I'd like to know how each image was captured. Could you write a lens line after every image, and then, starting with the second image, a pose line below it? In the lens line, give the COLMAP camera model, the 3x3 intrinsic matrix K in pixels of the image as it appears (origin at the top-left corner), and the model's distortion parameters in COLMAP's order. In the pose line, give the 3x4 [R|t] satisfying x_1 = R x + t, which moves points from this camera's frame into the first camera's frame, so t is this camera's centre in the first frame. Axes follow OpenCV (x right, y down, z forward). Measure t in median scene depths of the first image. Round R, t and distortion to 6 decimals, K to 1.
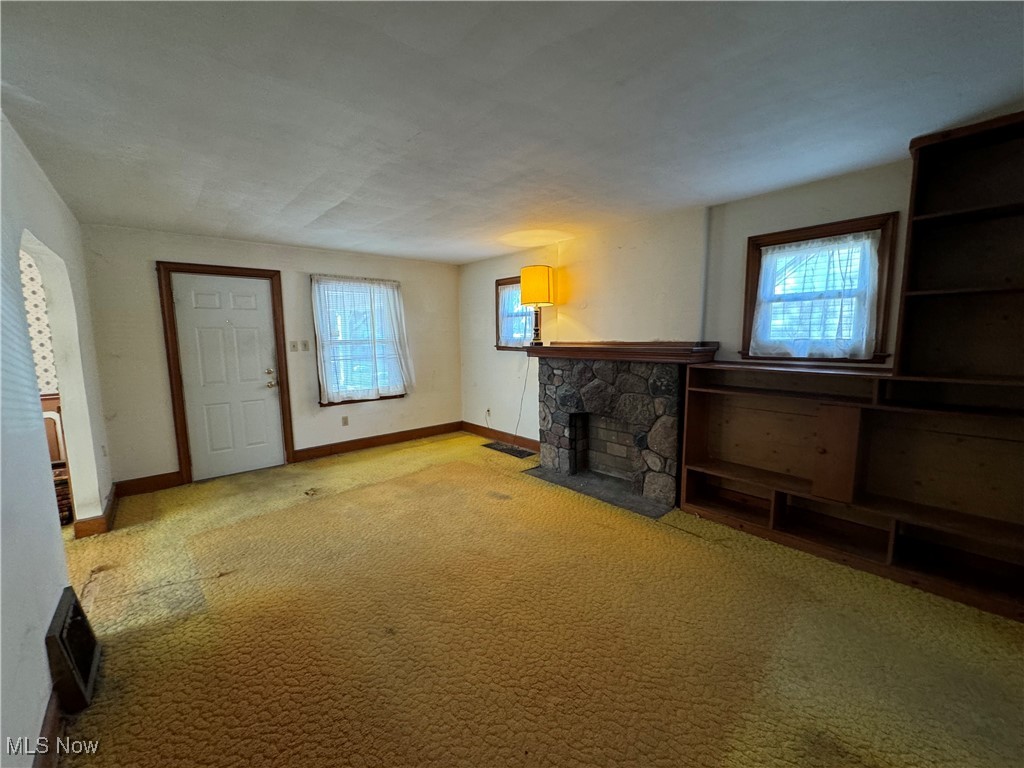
lens RADIAL K [[409.2, 0, 509.9], [0, 409.2, 383.4], [0, 0, 1]] dist [-0.007861, 0.002107]
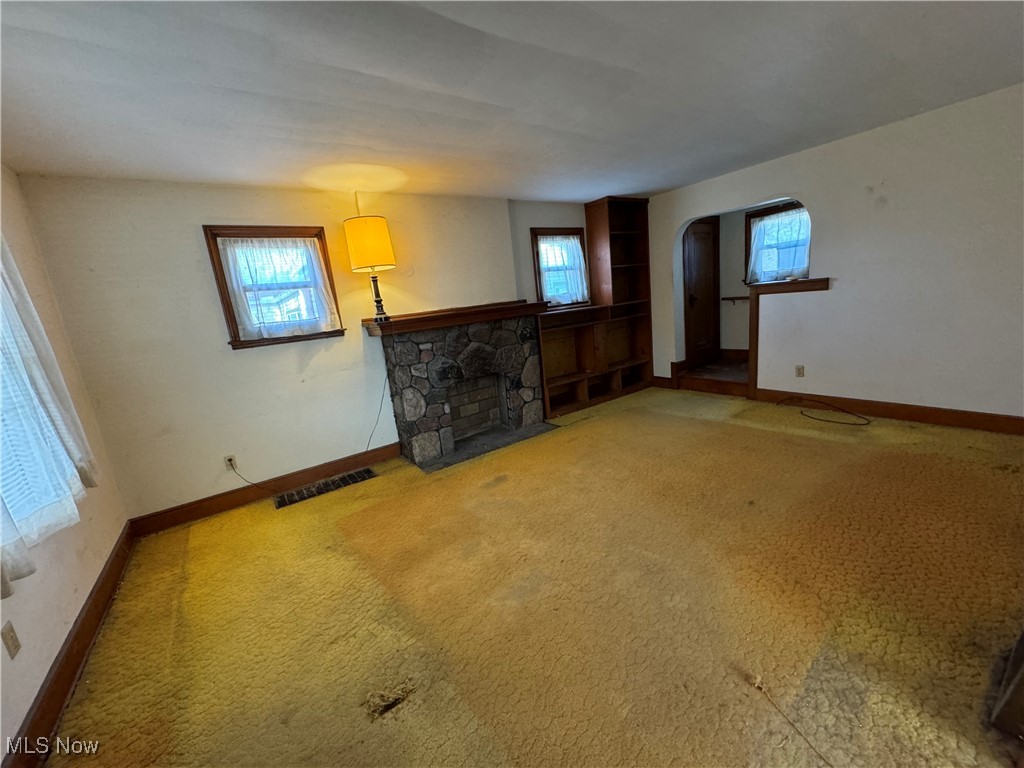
lens RADIAL K [[409.2, 0, 513.5], [0, 409.2, 385.0], [0, 0, 1]] dist [-0.007861, 0.002107]
pose [[0.103695, -0.208038, 0.972609, -0.805307], [0.221972, 0.958057, 0.181260, -0.072005], [-0.969524, 0.197096, 0.145524, 0.771250]]
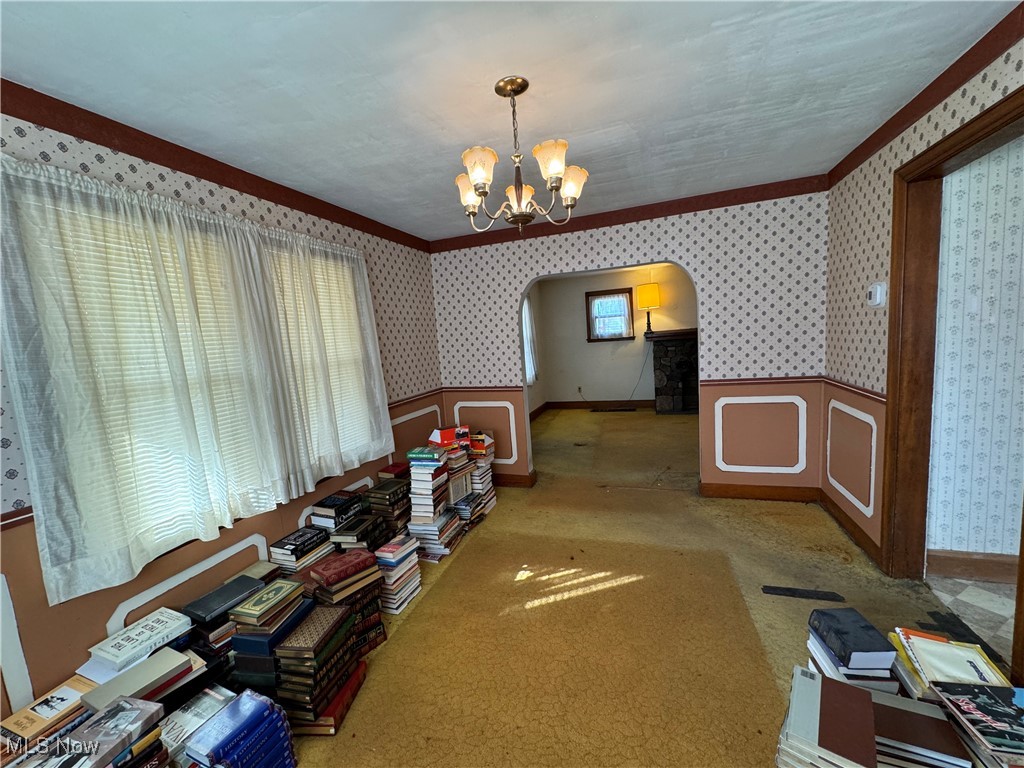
lens RADIAL K [[409.2, 0, 508.5], [0, 409.2, 383.5], [0, 0, 1]] dist [-0.007861, 0.002107]
pose [[0.868261, -0.107869, 0.484239, -1.358770], [0.123126, 0.992391, 0.000296, 0.032197], [-0.480586, 0.059365, 0.874936, -0.107190]]
